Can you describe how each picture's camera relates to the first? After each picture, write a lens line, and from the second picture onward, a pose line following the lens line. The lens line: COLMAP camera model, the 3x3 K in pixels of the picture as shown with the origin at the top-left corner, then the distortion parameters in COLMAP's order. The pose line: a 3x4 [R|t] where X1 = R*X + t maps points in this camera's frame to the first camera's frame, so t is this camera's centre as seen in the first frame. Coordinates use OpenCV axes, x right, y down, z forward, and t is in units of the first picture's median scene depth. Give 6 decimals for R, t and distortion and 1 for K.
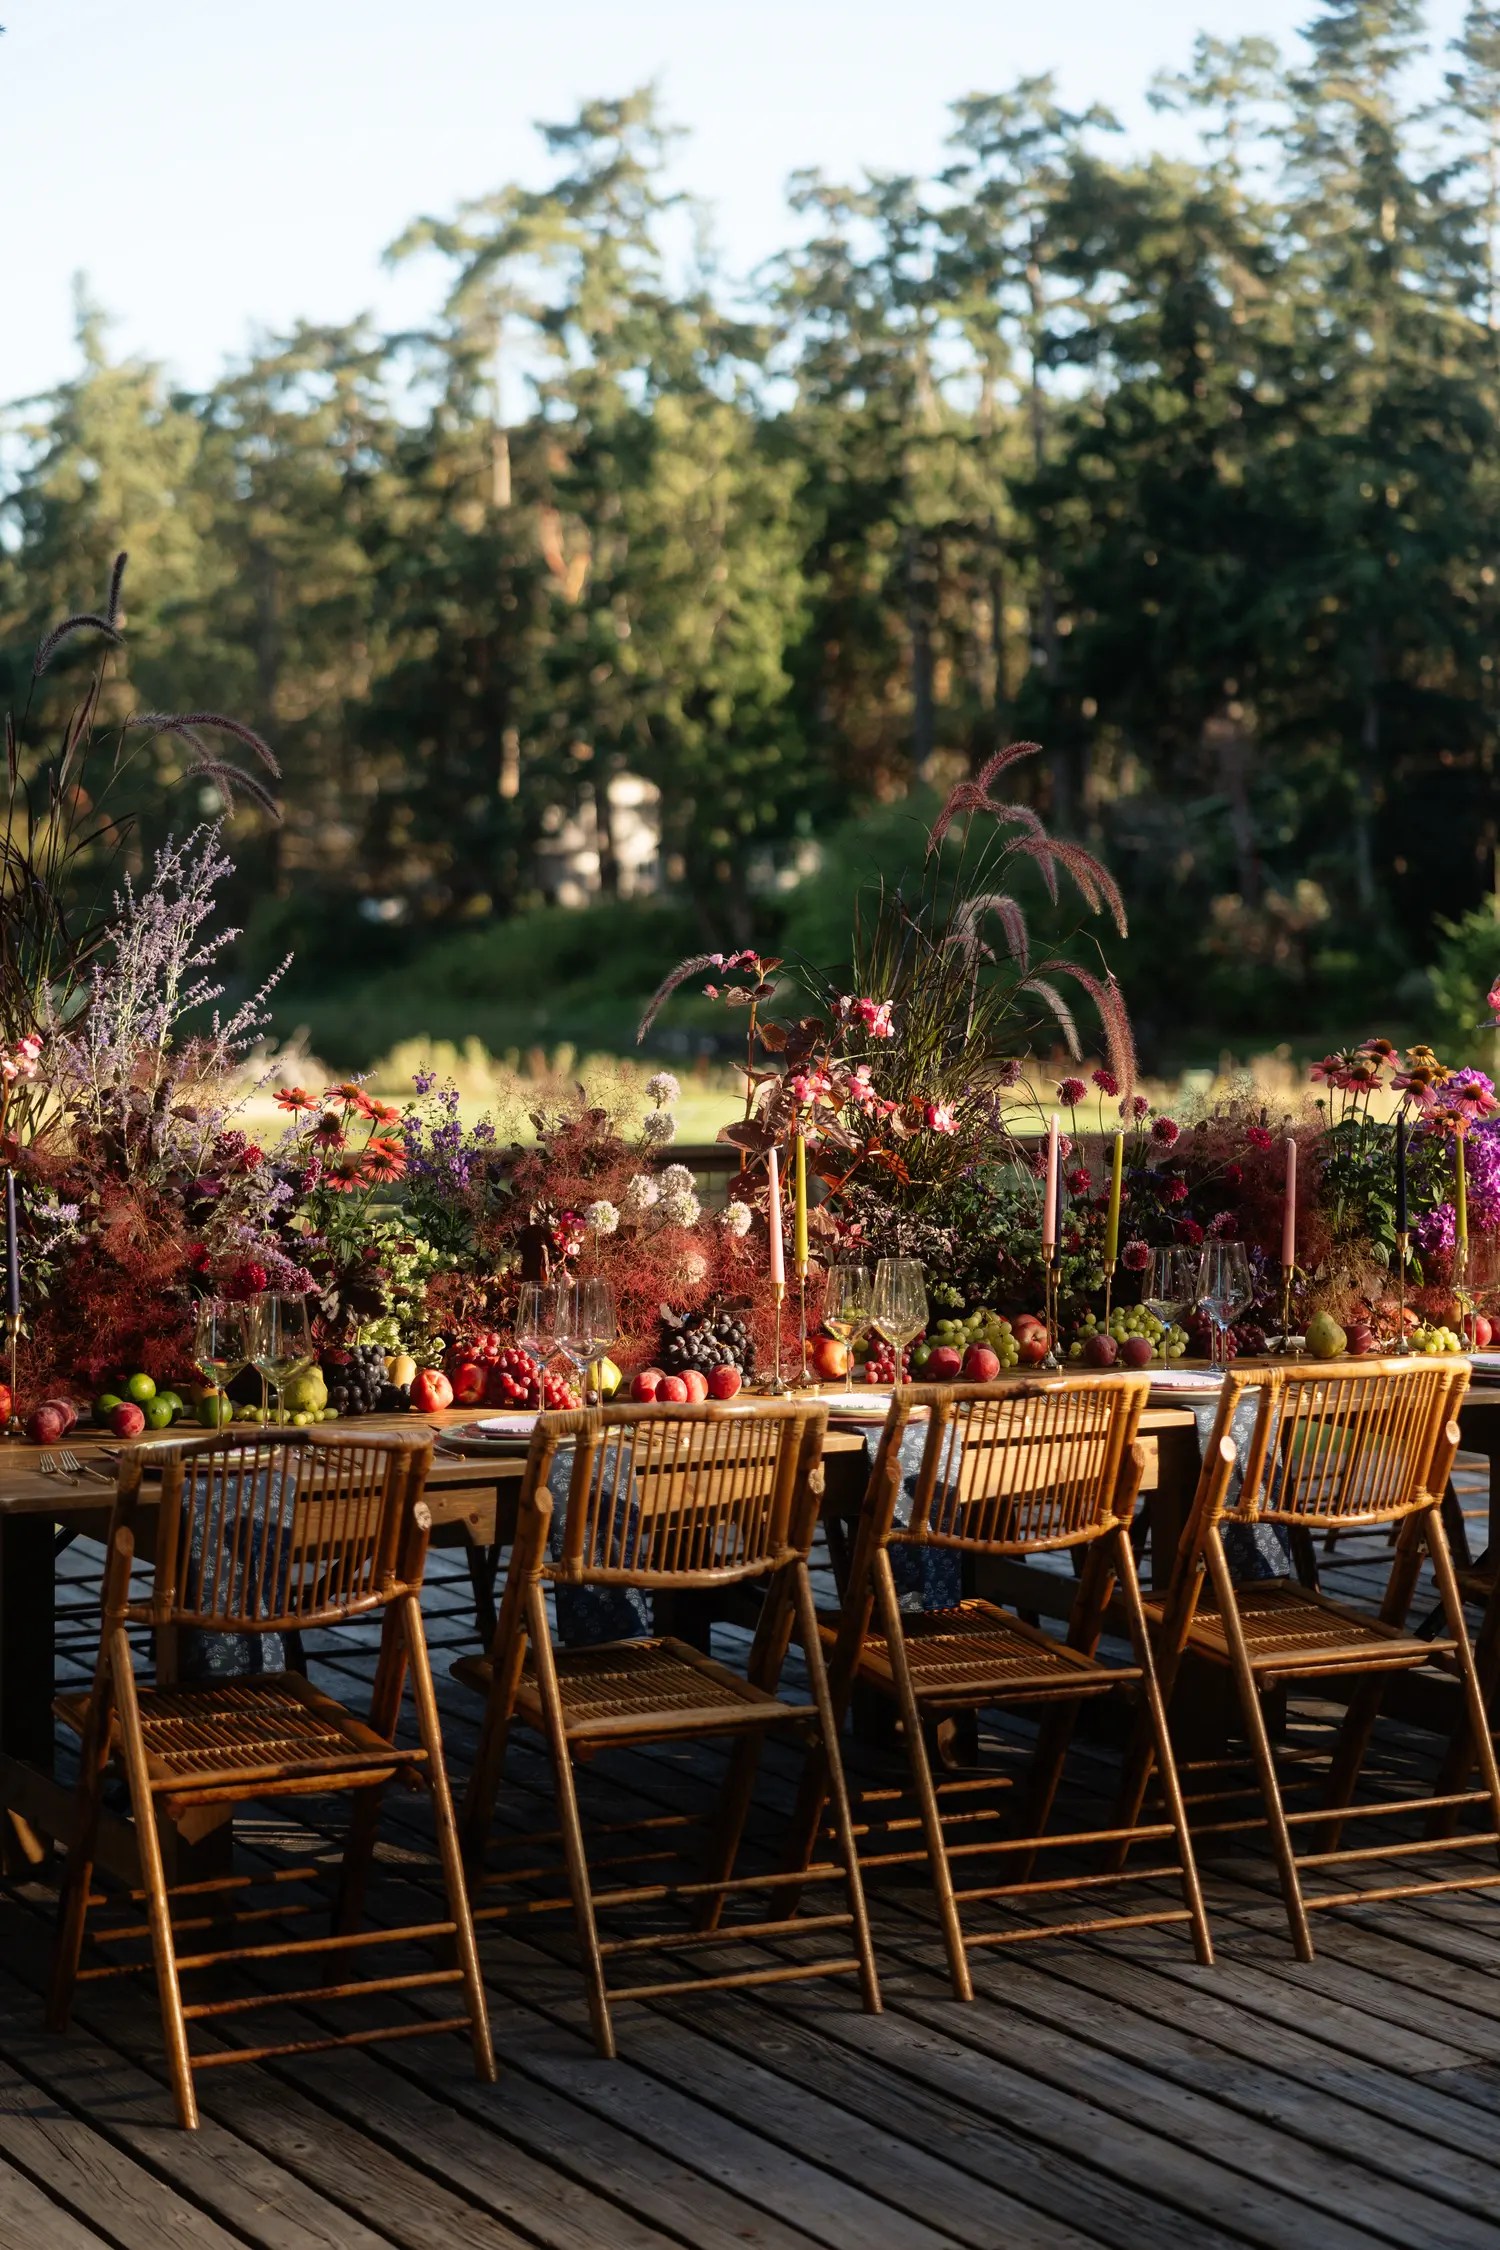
lens RADIAL K [[4252.0, 0, 752.4], [0, 4252.0, 1069.5], [0, 0, 1]] dist [0.003203, -0.091996]
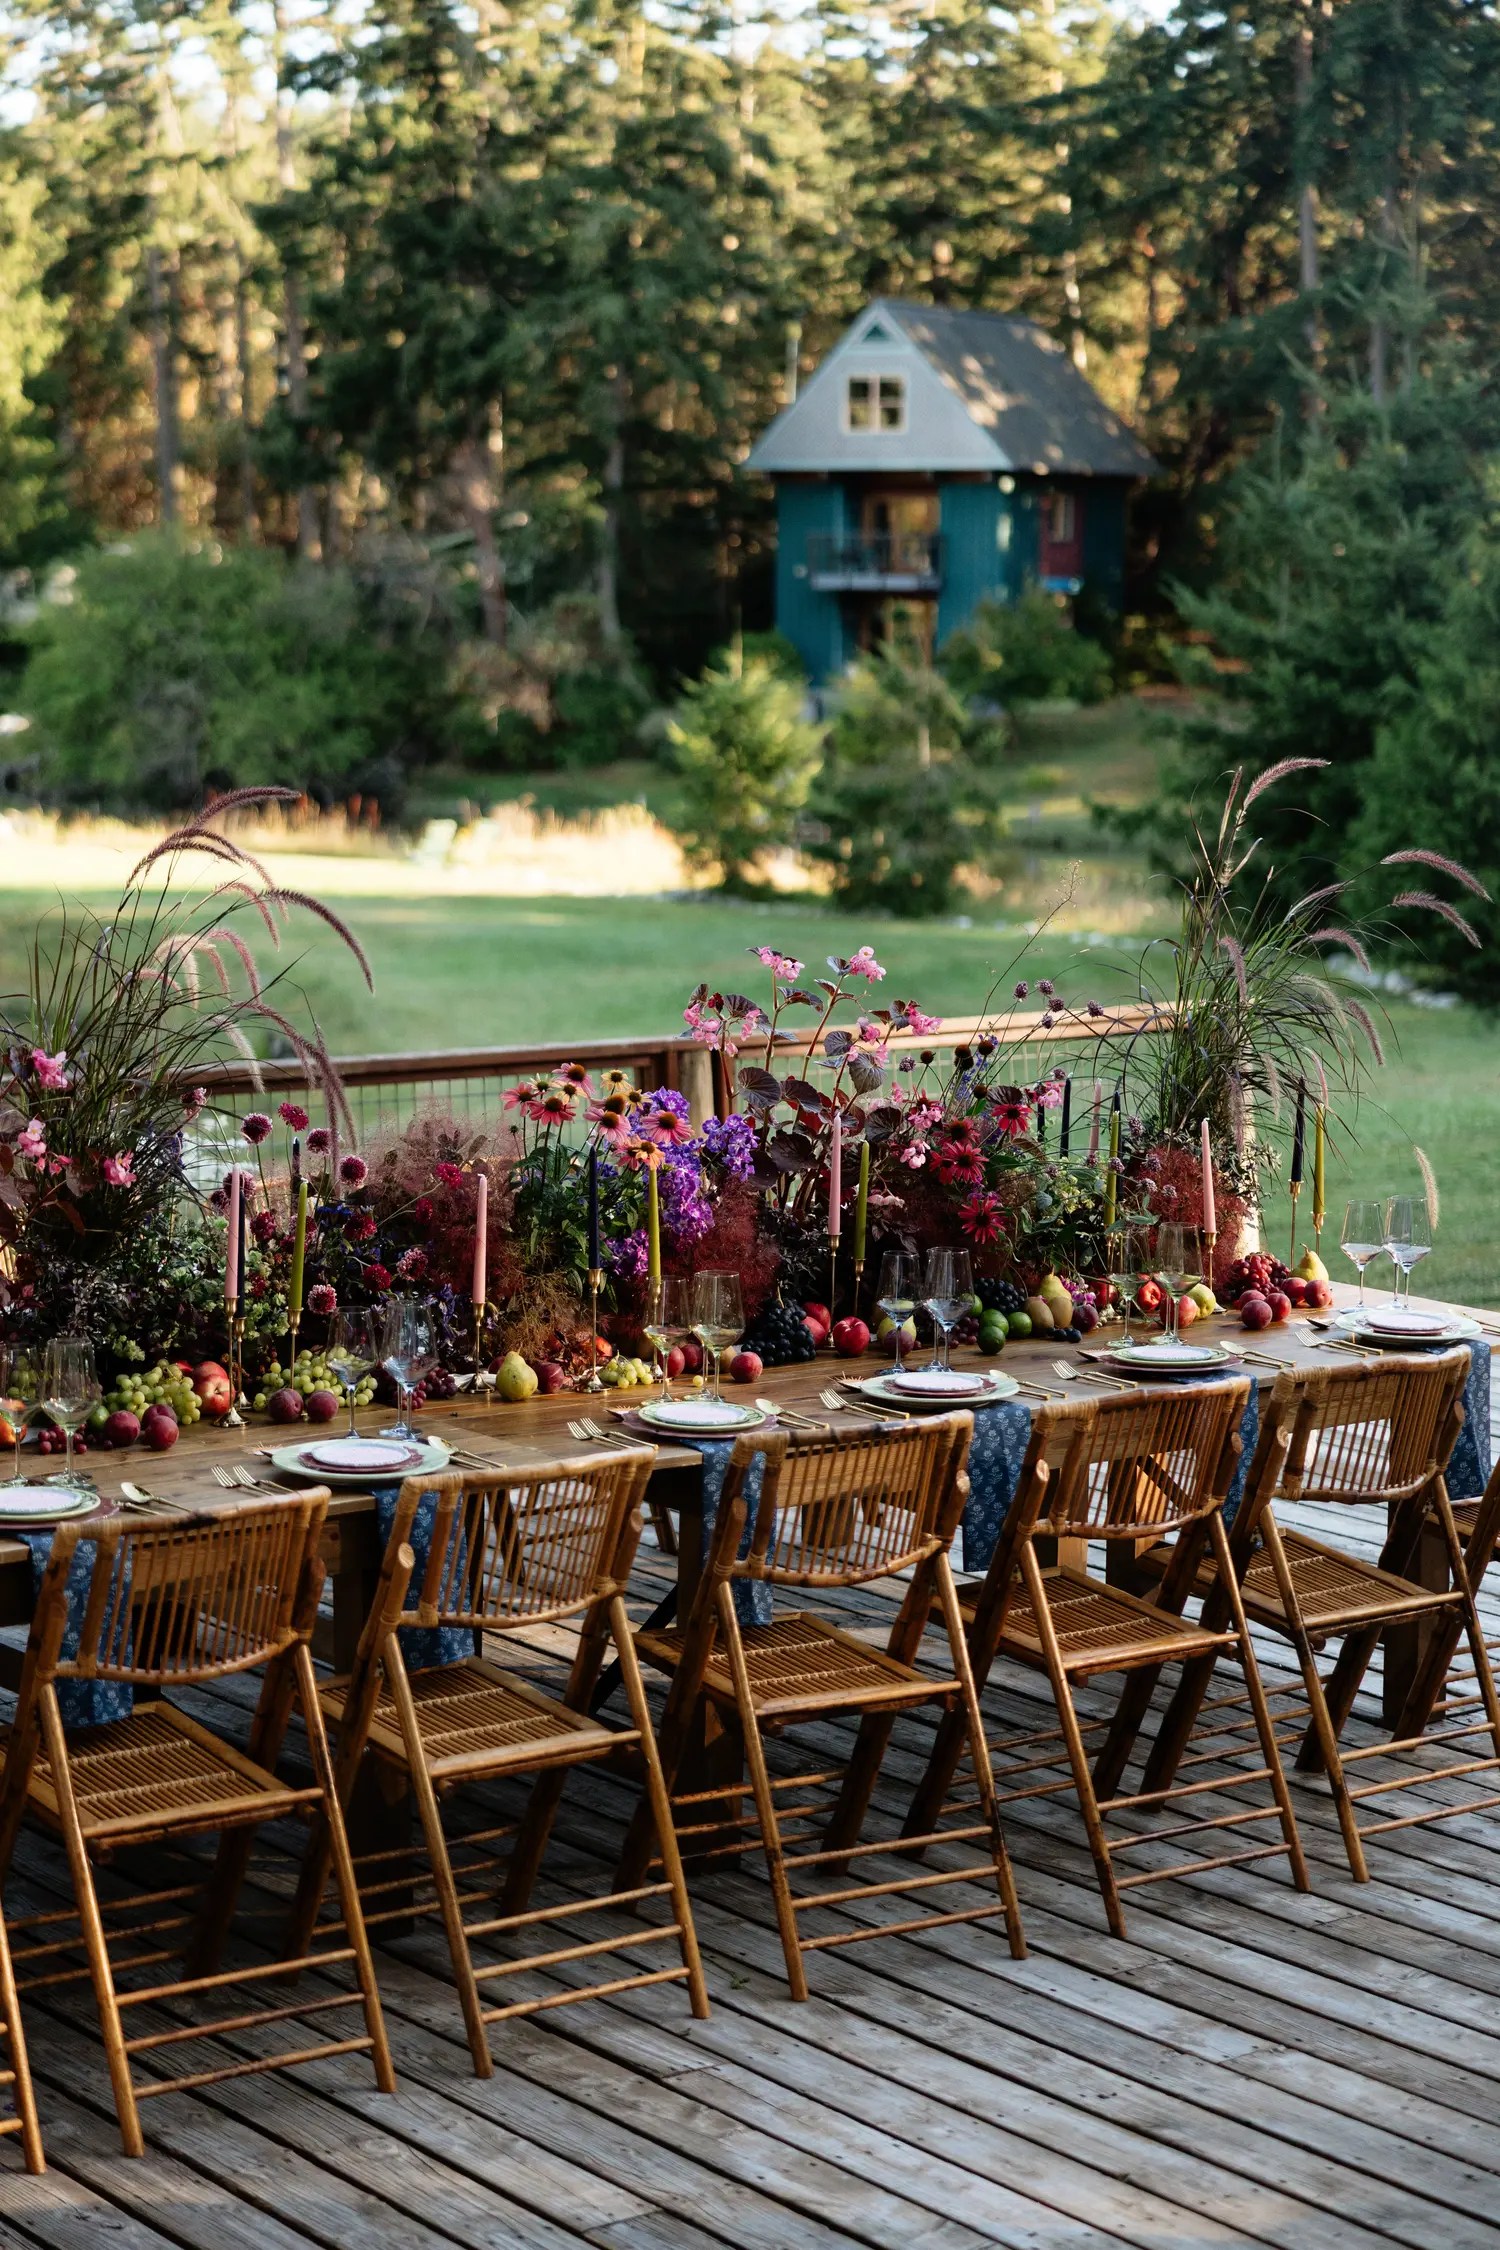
lens RADIAL K [[4220.0, 0, 678.7], [0, 4220.0, 1126.2], [0, 0, 1]] dist [0.003262, -0.084858]
pose [[0.987297, -0.009073, 0.158629, 0.017828], [-0.003329, 0.996968, 0.077743, -0.071040], [-0.158853, -0.077283, 0.984273, 0.039964]]
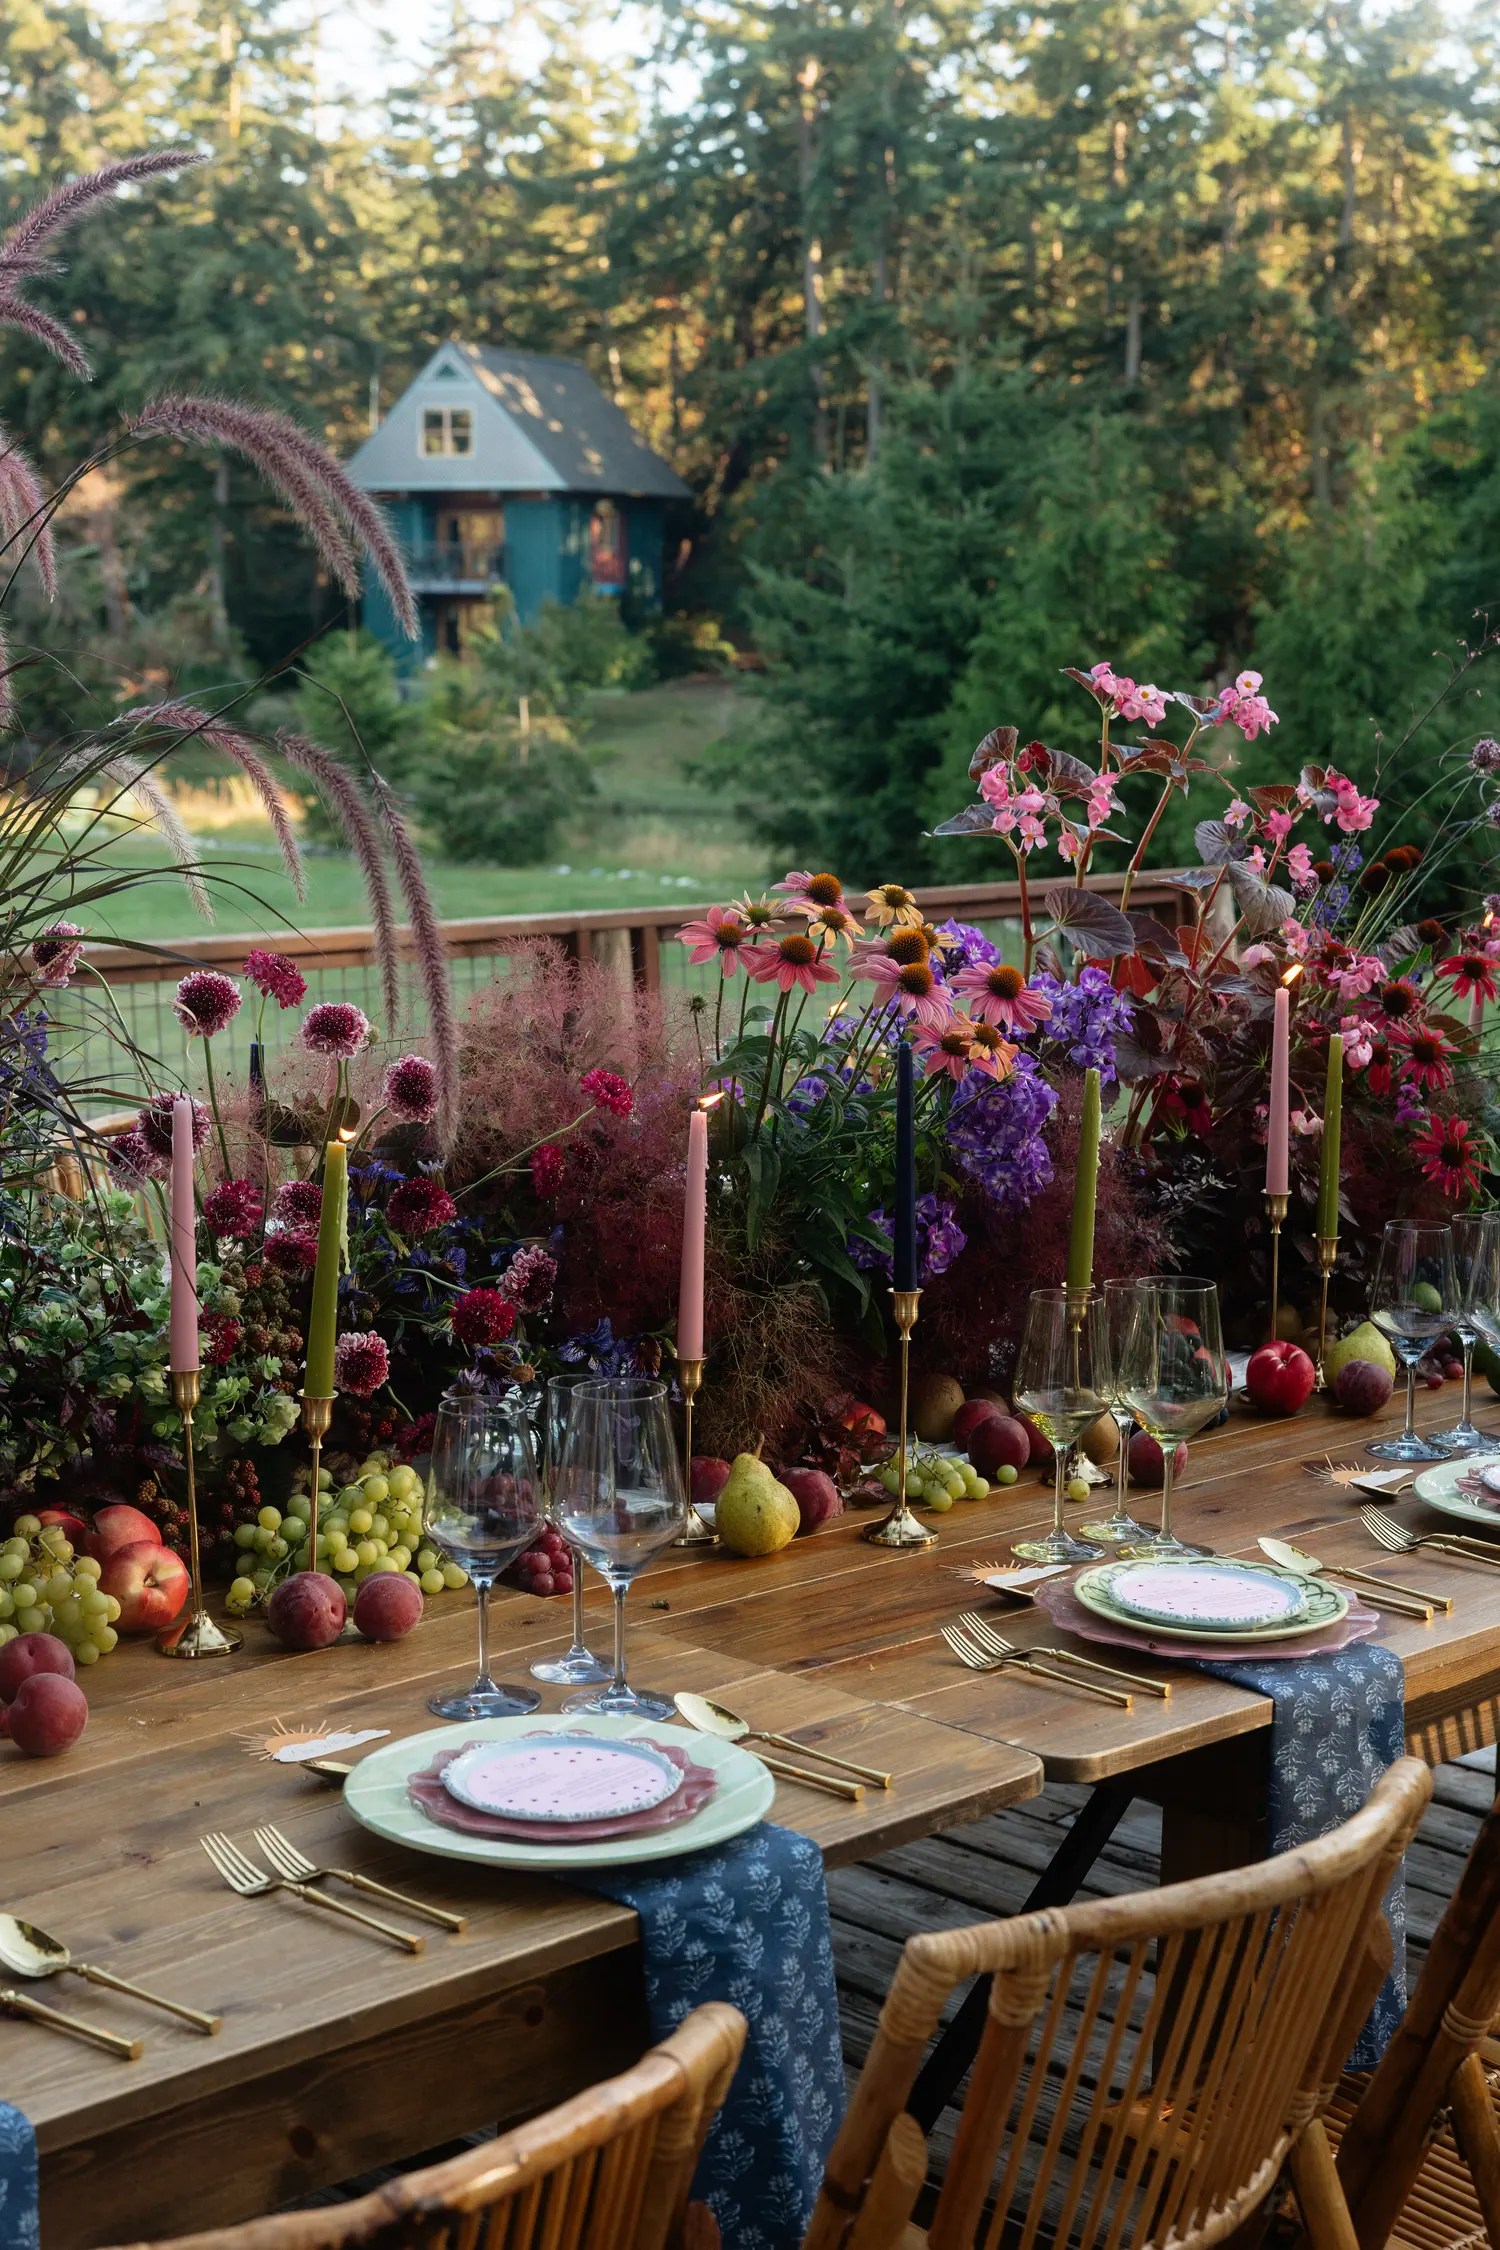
lens RADIAL K [[3572.9, 0, 753.8], [0, 3572.9, 1048.6], [0, 0, 1]] dist [0.016651, 0.064499]
pose [[0.957390, -0.027196, 0.287515, 0.021210], [0.005601, 0.997118, 0.075664, -0.016479], [-0.288744, -0.070829, 0.954783, 0.648587]]
